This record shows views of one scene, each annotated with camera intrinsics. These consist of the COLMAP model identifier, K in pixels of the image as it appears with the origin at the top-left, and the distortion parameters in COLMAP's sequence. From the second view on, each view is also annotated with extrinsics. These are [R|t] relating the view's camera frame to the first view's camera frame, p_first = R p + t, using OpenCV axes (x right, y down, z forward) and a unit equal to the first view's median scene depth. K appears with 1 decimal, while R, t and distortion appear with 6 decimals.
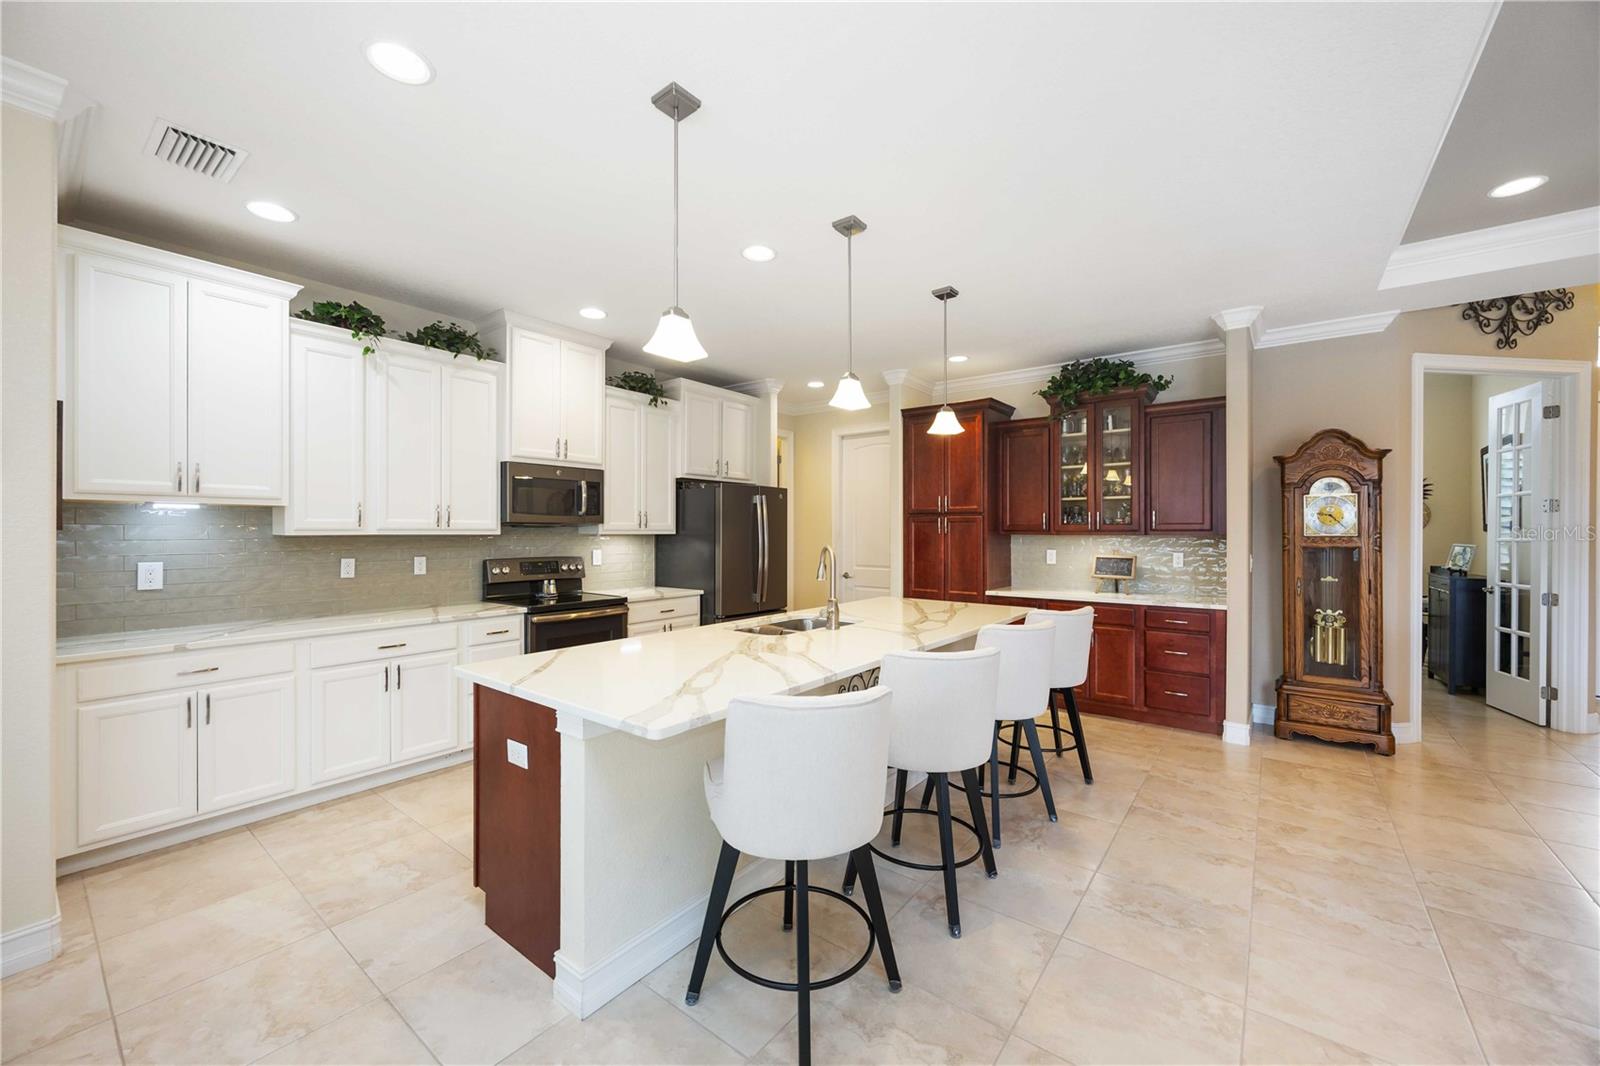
lens RADIAL K [[617.8, 0, 810.2], [0, 617.8, 531.1], [0, 0, 1]] dist [0.000051, -0.000571]
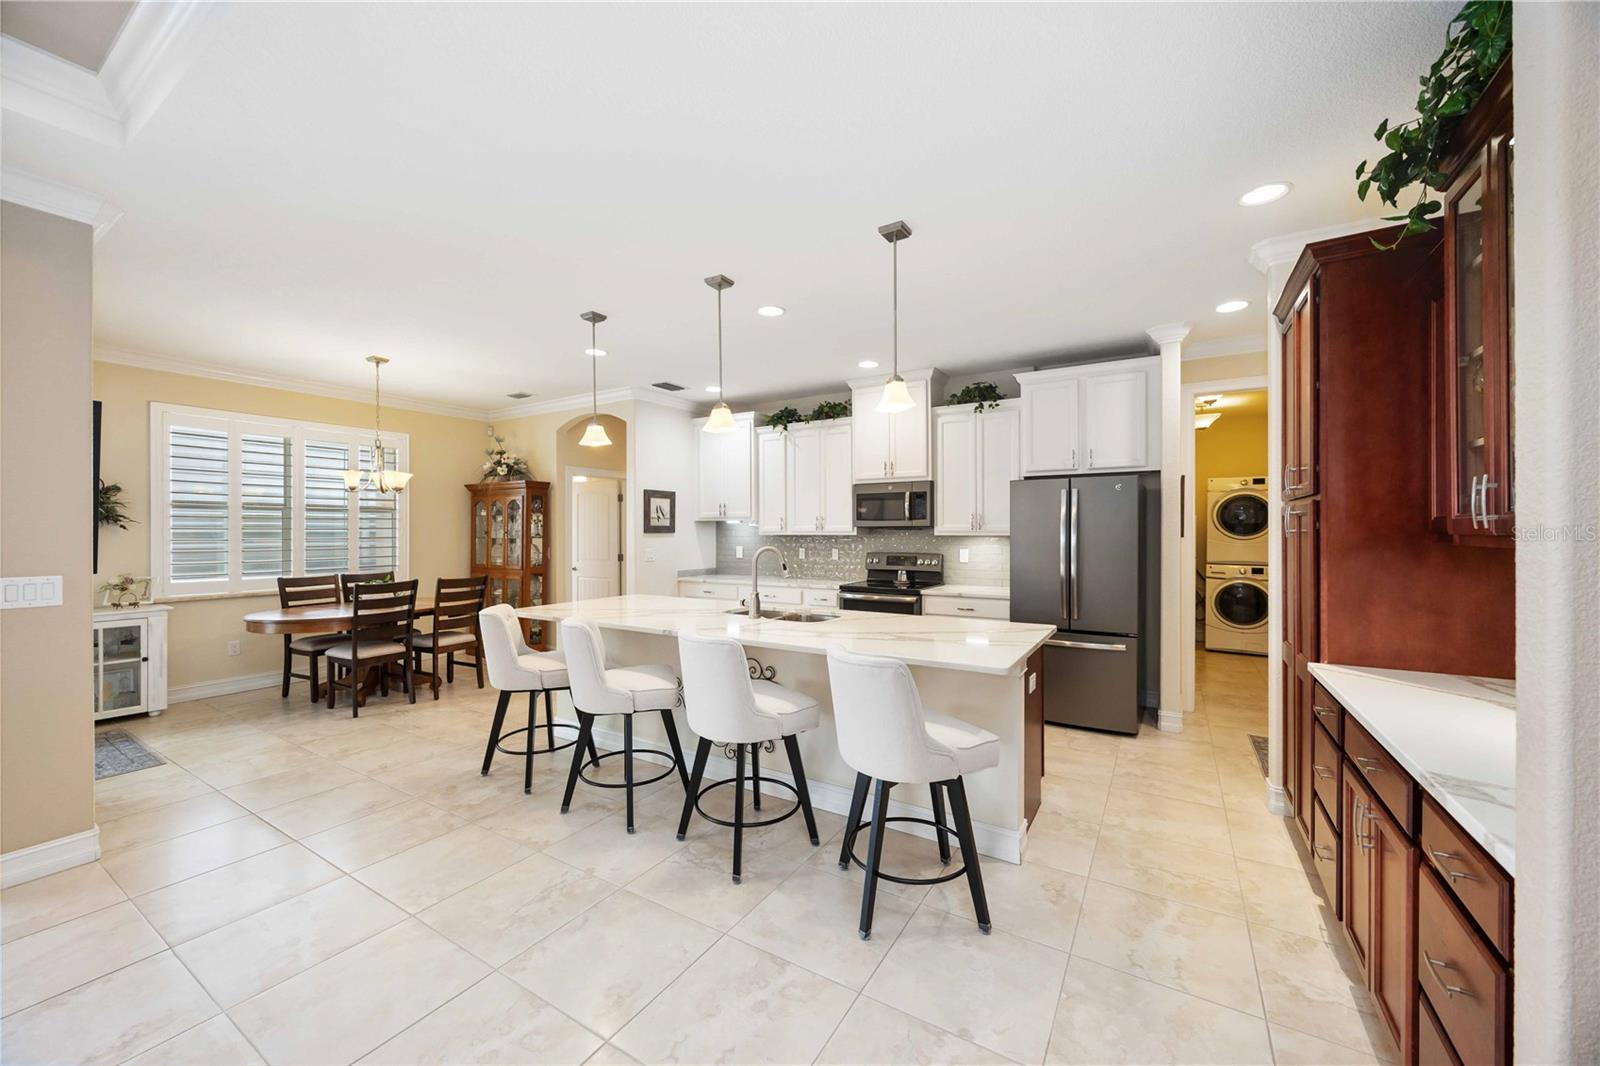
lens RADIAL K [[544.9, 0, 755.1], [0, 544.9, 533.9], [0, 0, 1]] dist [0.000032, -0.000062]
pose [[0.107369, -0.002598, -0.994216, 0.858227], [-0.000894, 0.999996, -0.002709, 0.008108], [0.994219, 0.001179, 0.107366, 0.726724]]
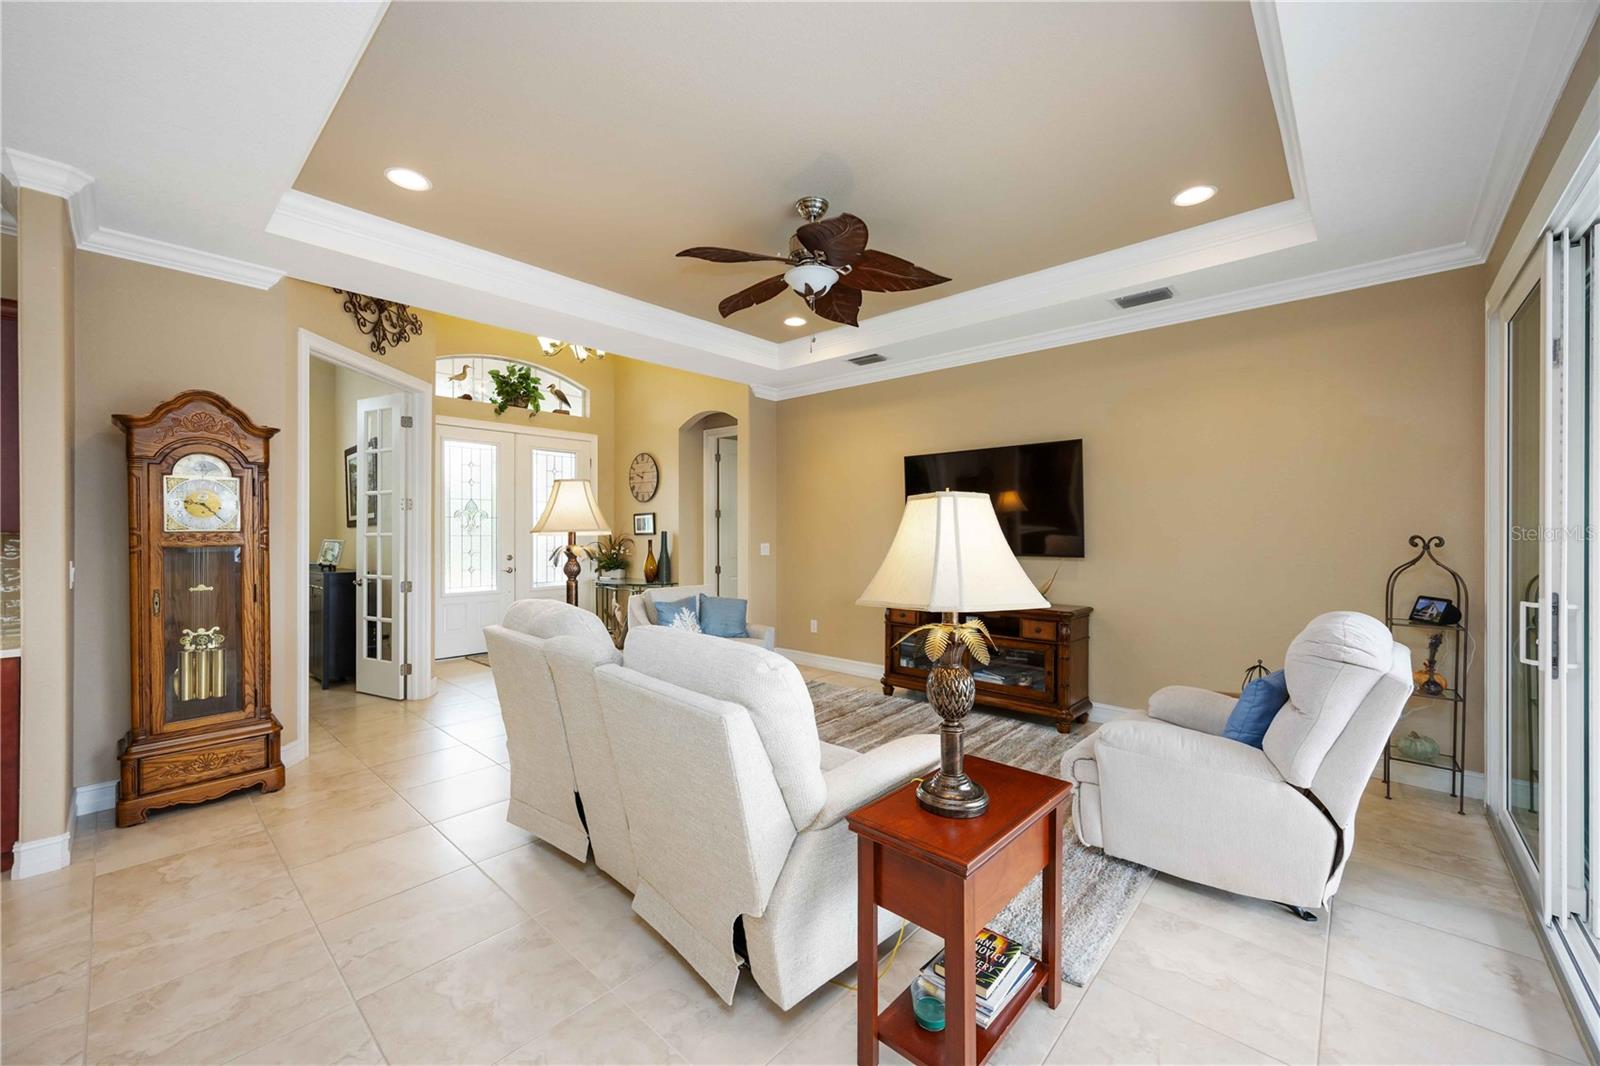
lens RADIAL K [[617.8, 0, 810.2], [0, 617.8, 531.1], [0, 0, 1]] dist [0.000051, -0.000571]
pose [[0.077301, -0.004143, 0.996999, 0.137363], [-0.000046, 0.999991, 0.004159, 0.004050], [-0.997008, -0.000368, 0.077300, 0.189648]]
